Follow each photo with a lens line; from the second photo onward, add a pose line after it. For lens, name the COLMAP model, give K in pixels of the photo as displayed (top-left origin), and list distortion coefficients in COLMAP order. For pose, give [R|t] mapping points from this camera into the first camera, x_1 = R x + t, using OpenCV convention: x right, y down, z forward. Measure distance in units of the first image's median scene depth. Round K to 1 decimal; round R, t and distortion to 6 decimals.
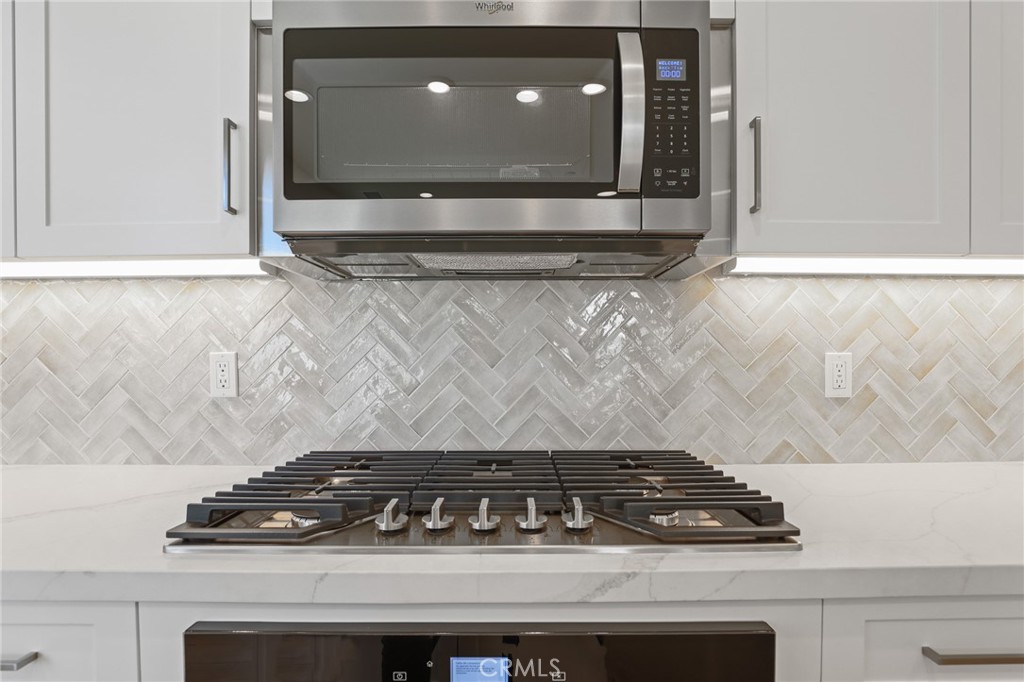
lens RADIAL K [[498.1, 0, 524.1], [0, 498.1, 368.7], [0, 0, 1]] dist [-0.023791, 0.000703]
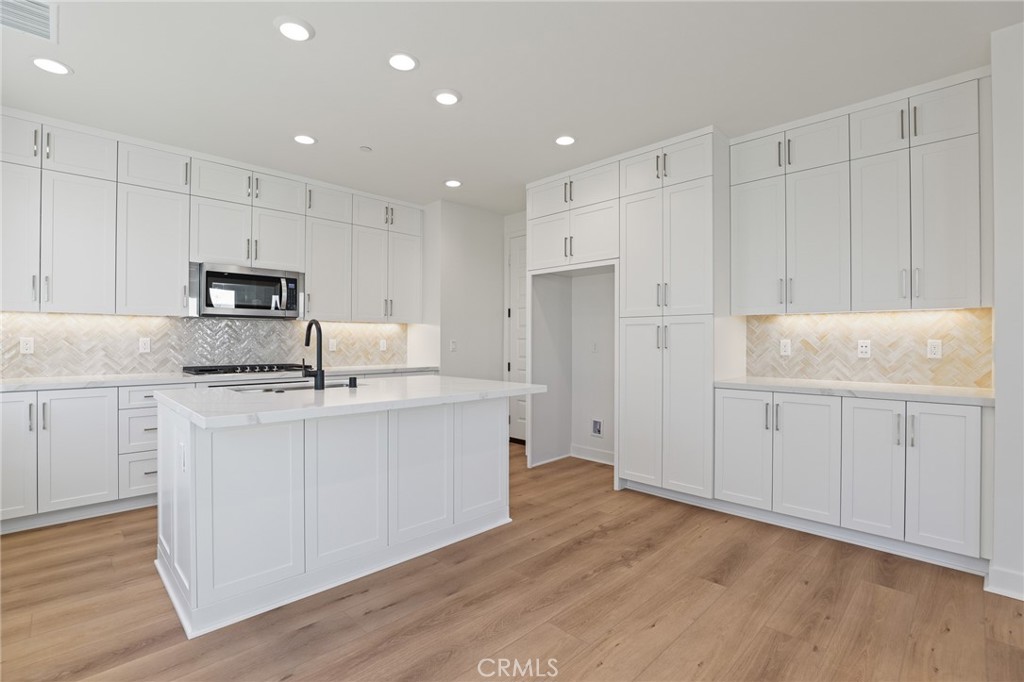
lens RADIAL K [[471.4, 0, 520.9], [0, 471.4, 339.3], [0, 0, 1]] dist [-0.035913, 0.006466]
pose [[0.710969, 0.006790, 0.703190, -0.977687], [0.006231, 0.999853, -0.015954, 0.035464], [-0.703195, 0.015724, 0.710823, -2.840693]]
